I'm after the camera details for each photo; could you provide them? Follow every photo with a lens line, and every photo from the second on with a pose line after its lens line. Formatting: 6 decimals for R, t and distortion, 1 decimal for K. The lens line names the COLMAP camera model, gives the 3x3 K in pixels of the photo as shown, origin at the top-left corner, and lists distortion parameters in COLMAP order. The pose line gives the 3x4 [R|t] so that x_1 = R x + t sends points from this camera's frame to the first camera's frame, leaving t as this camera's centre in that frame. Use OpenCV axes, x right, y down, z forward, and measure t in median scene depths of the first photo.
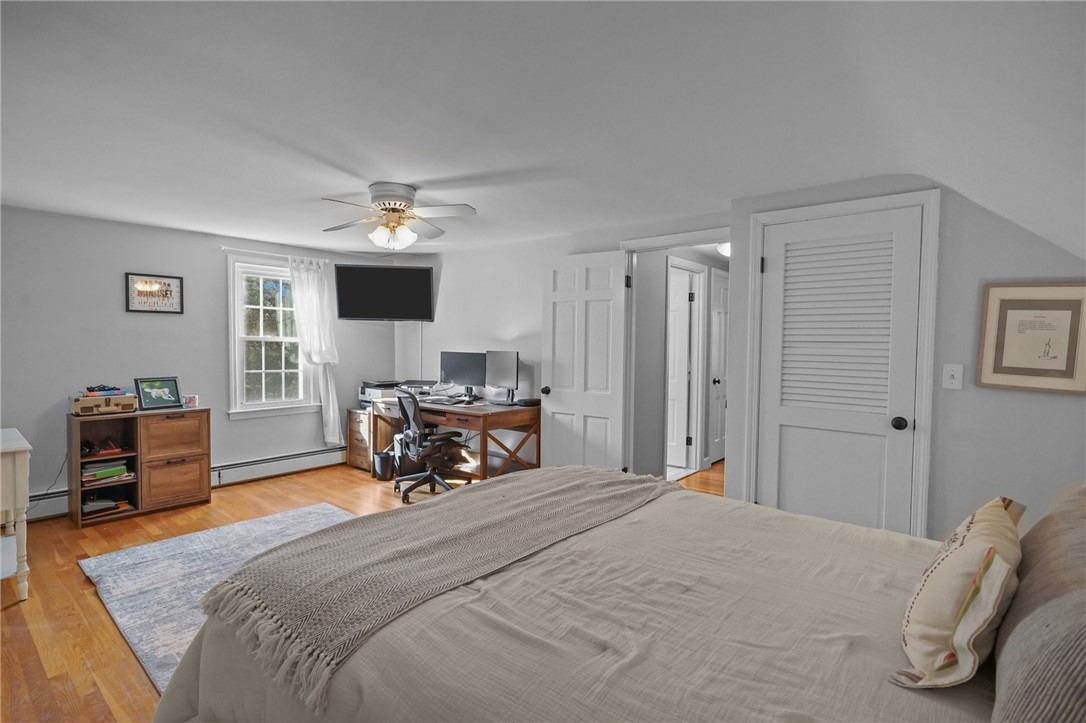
lens RADIAL K [[532.3, 0, 540.1], [0, 532.3, 359.6], [0, 0, 1]] dist [0.001899, 0.000281]
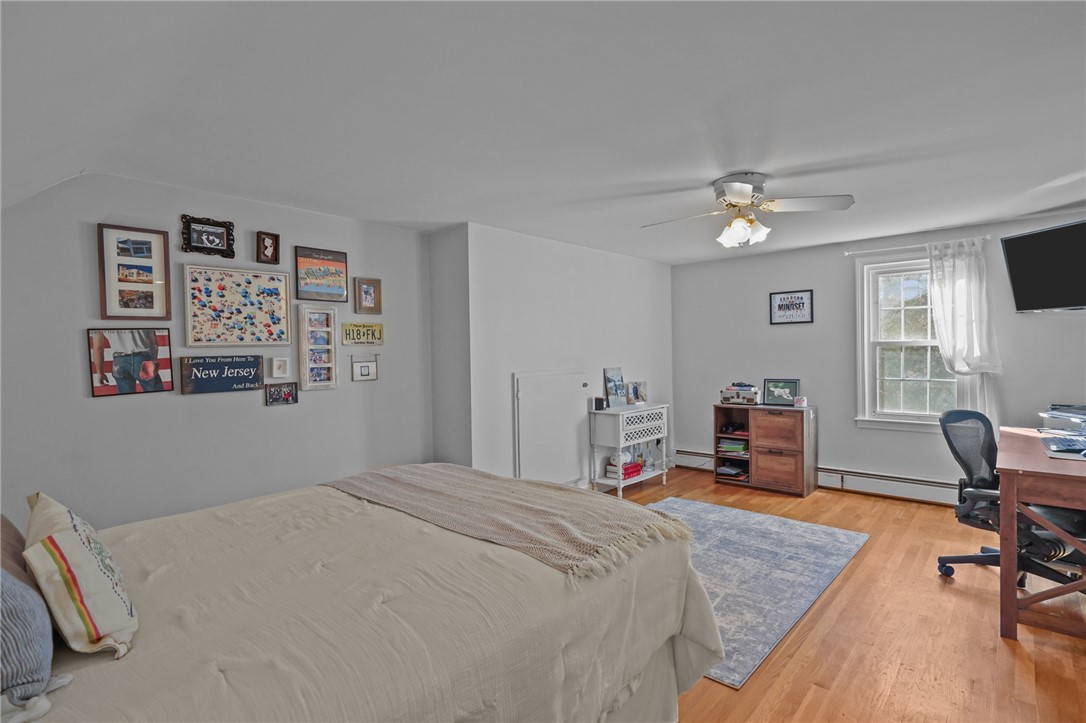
lens RADIAL K [[532.3, 0, 540.2], [0, 532.3, 360.8], [0, 0, 1]] dist [0.001899, 0.000281]
pose [[-0.034432, 0.012715, -0.999326, 0.496778], [-0.016009, 0.999784, 0.013273, -0.014263], [0.999279, 0.016455, -0.034221, 0.530630]]
